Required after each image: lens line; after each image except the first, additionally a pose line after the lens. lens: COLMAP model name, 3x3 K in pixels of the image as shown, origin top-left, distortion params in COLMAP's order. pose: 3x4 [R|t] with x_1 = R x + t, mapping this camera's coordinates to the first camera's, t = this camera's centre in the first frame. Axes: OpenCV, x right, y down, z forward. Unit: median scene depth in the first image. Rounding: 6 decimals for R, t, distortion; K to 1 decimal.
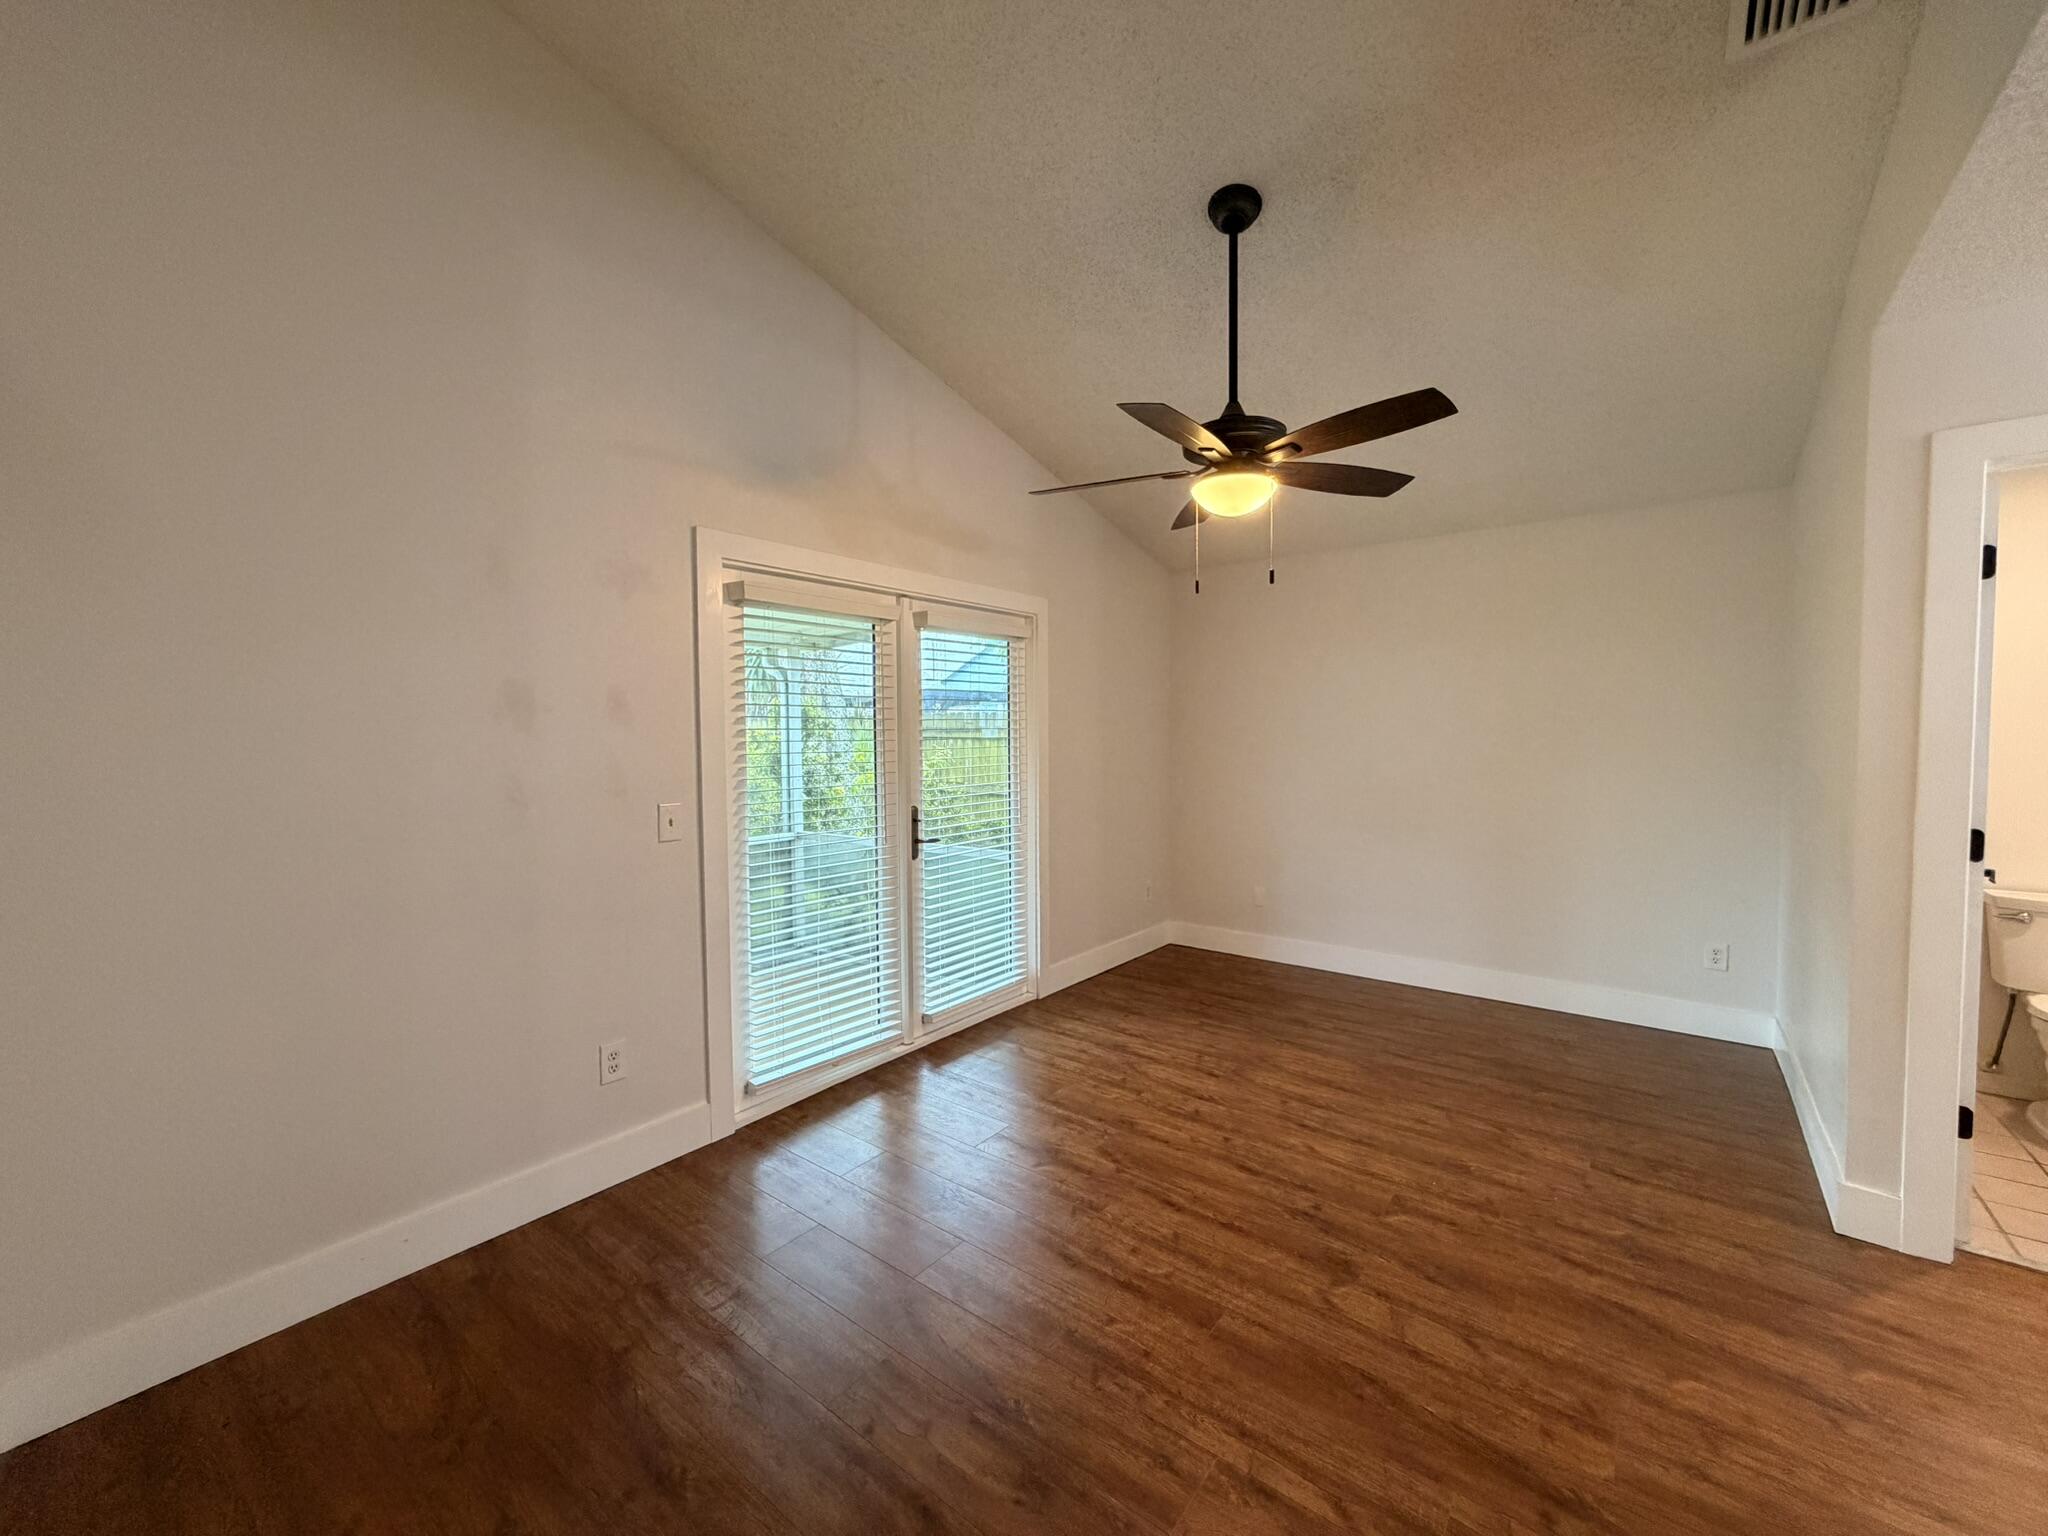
lens RADIAL K [[816.2, 0, 1019.3], [0, 816.2, 765.1], [0, 0, 1]] dist [0.000348, 0.000689]
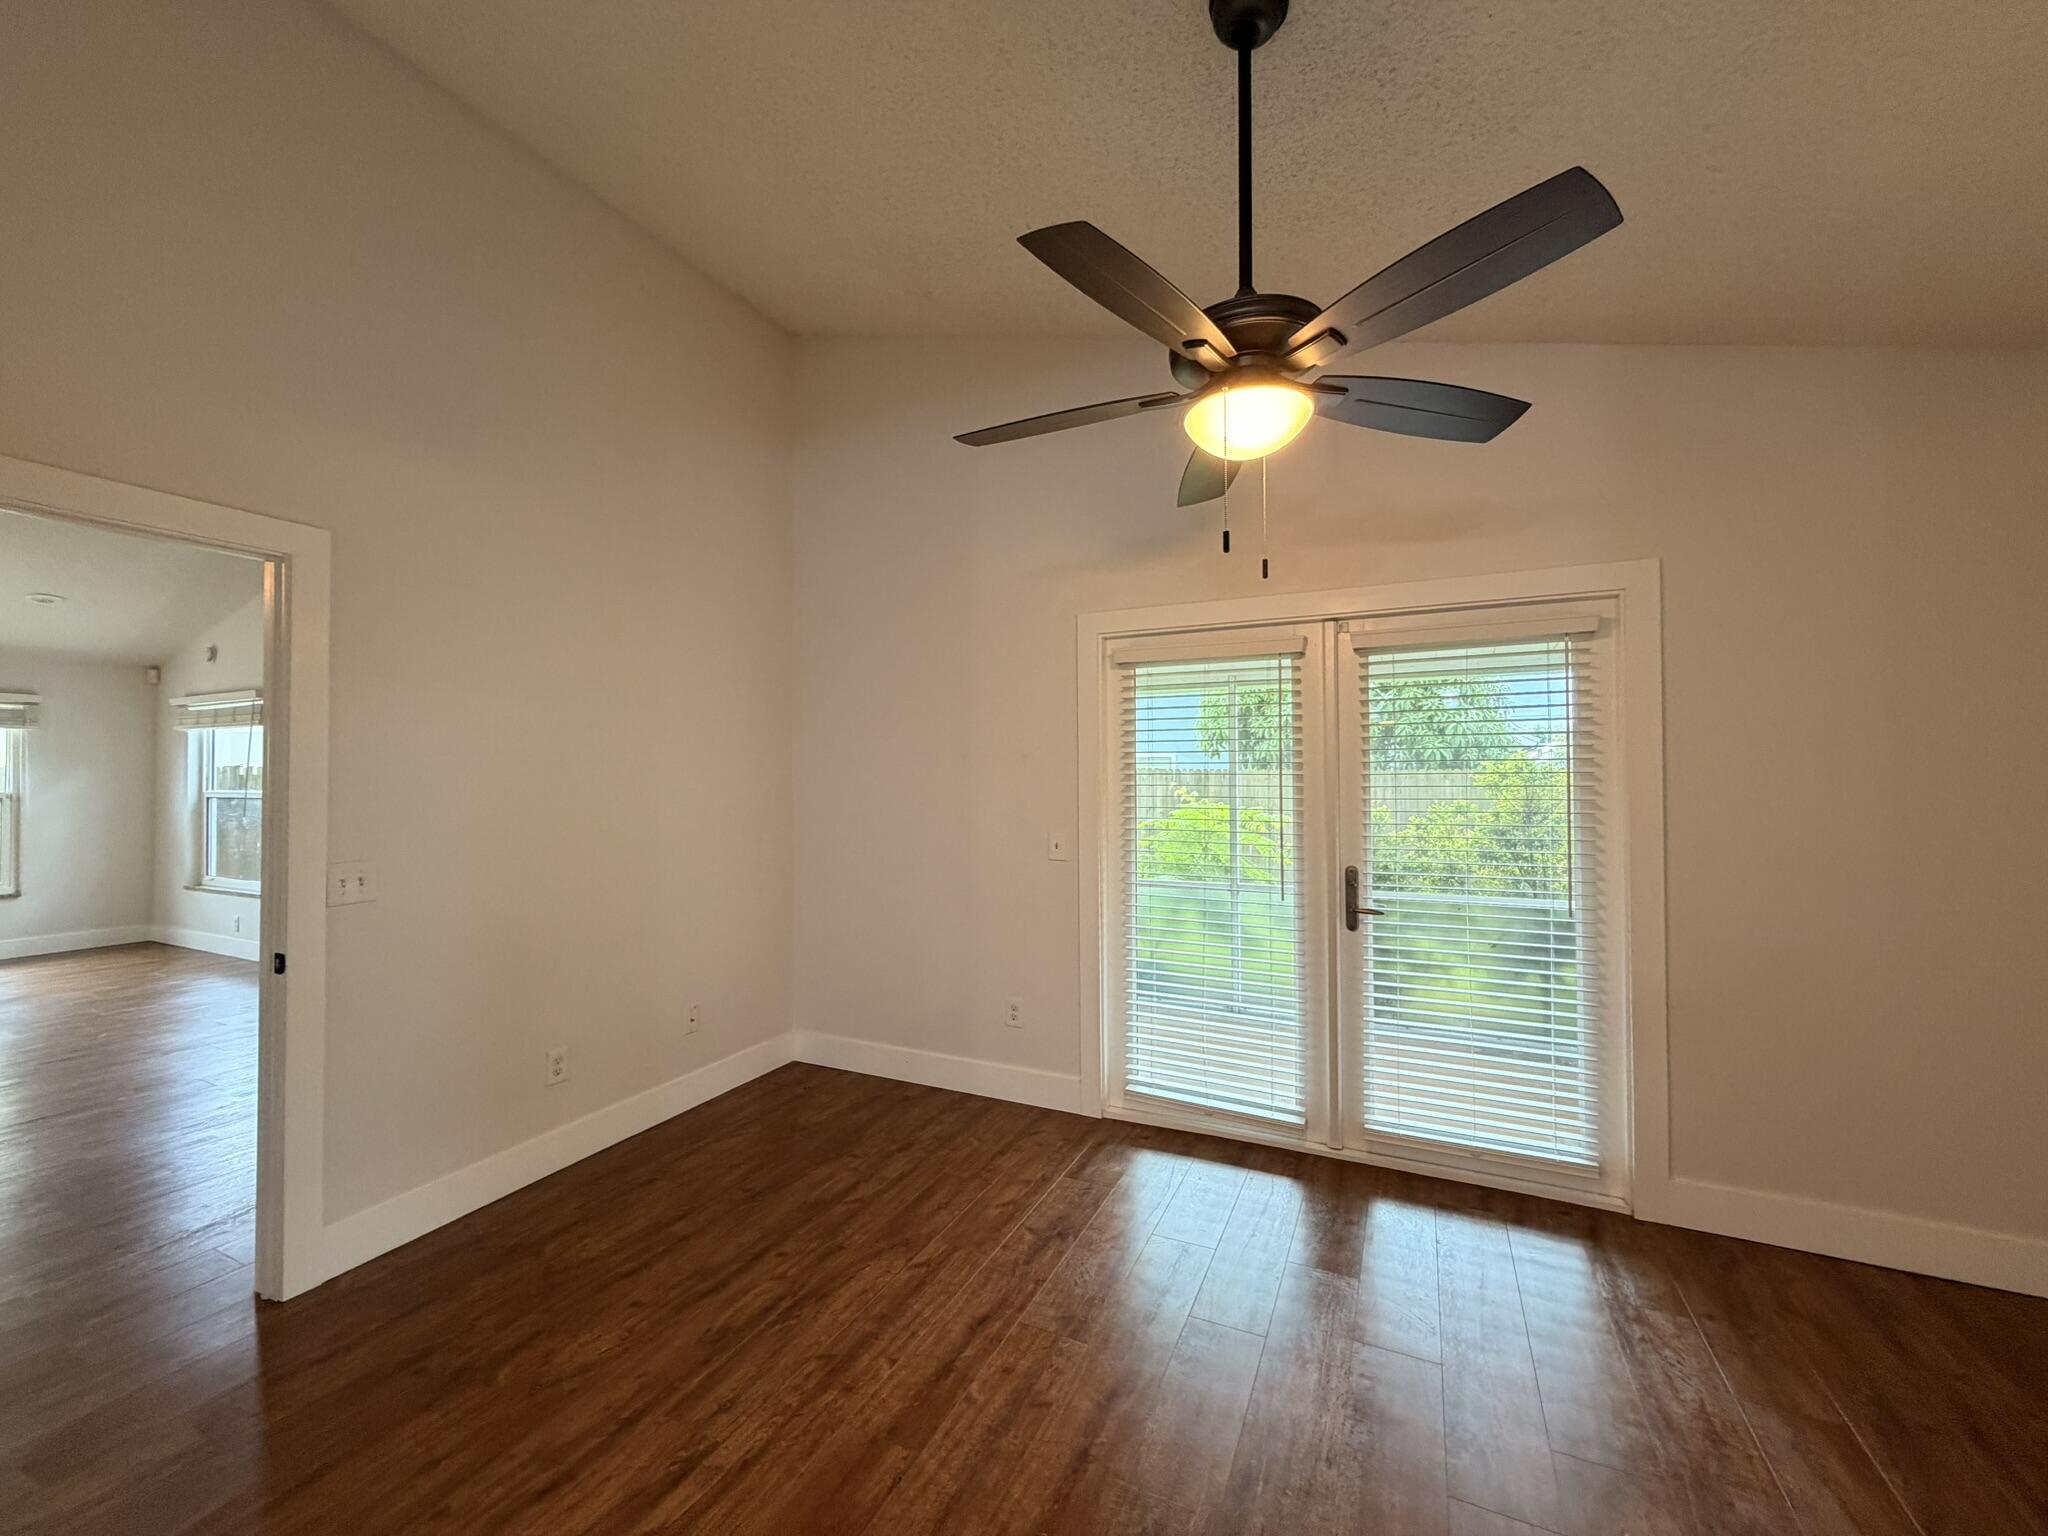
lens RADIAL K [[816.2, 0, 1019.3], [0, 816.2, 765.1], [0, 0, 1]] dist [0.000348, 0.000689]
pose [[0.219260, -0.006385, -0.975646, 0.809076], [-0.038173, 0.999157, -0.015117, -0.035851], [0.974920, 0.040558, 0.218831, 0.638402]]
